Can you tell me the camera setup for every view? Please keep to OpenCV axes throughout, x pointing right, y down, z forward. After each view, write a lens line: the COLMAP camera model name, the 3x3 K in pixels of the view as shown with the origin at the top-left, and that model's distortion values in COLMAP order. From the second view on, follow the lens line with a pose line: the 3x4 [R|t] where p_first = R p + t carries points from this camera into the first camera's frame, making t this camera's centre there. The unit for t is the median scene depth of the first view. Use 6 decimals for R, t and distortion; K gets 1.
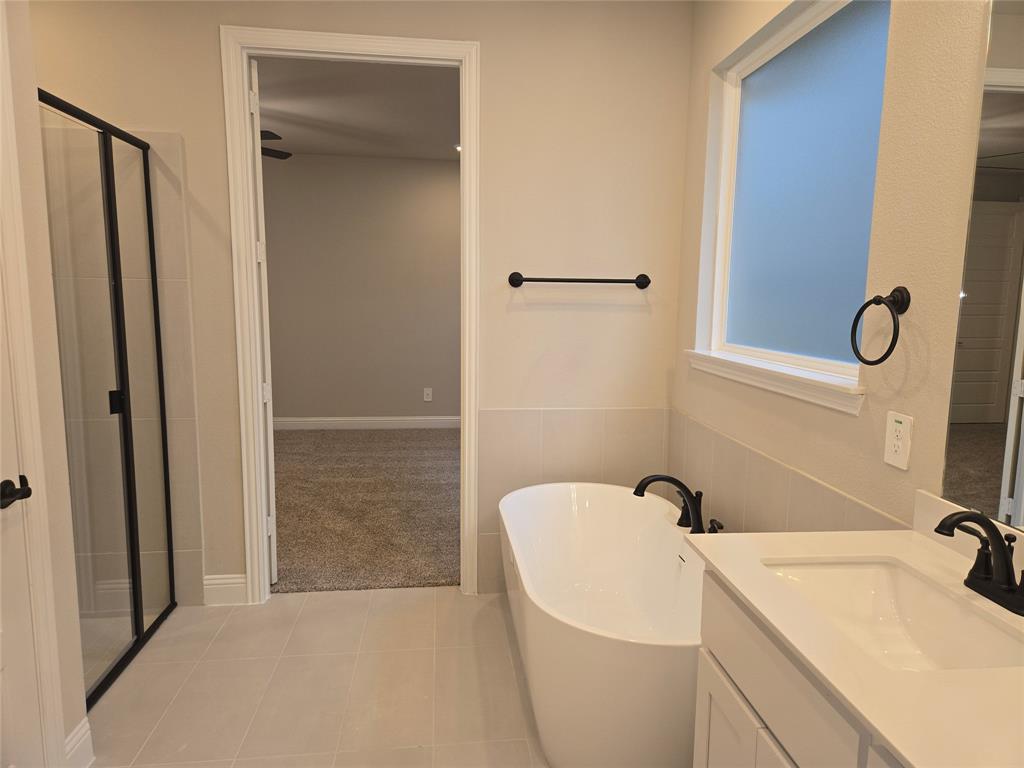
lens RADIAL K [[669.8, 0, 506.3], [0, 669.8, 385.7], [0, 0, 1]] dist [0.000800, 0.000785]
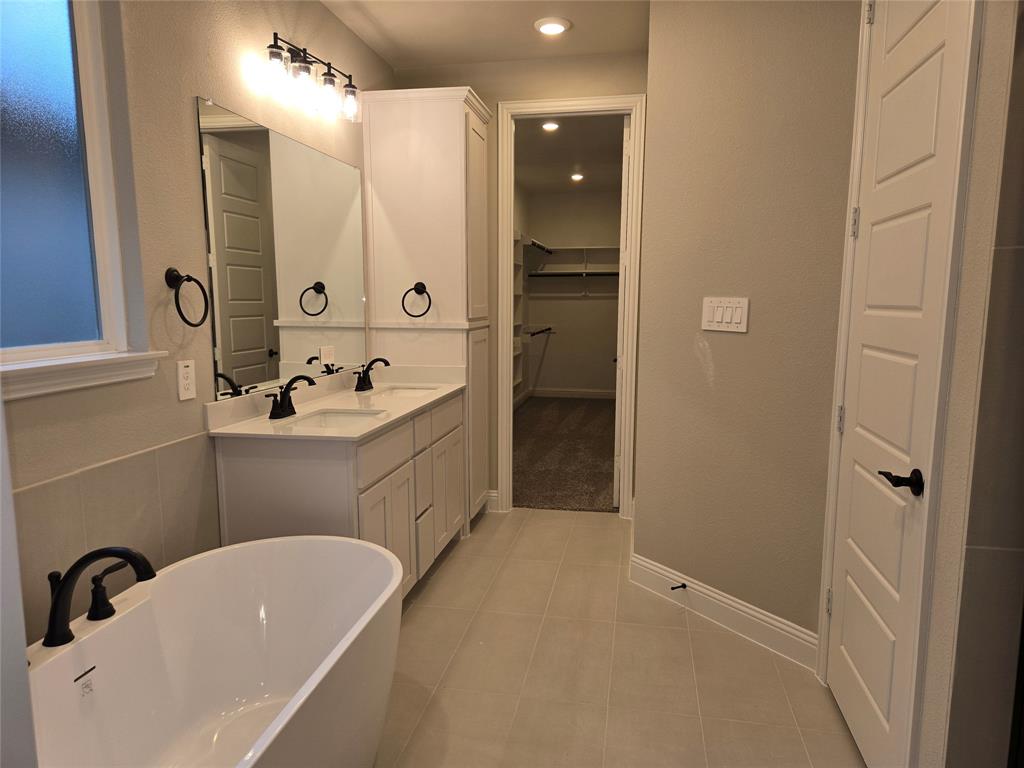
lens RADIAL K [[669.8, 0, 506.3], [0, 669.8, 385.7], [0, 0, 1]] dist [0.000800, 0.000785]
pose [[-0.960826, -0.089019, 0.262467, -0.414596], [-0.014056, 0.961447, 0.274631, -0.294648], [-0.276795, 0.260183, -0.925035, 2.080013]]
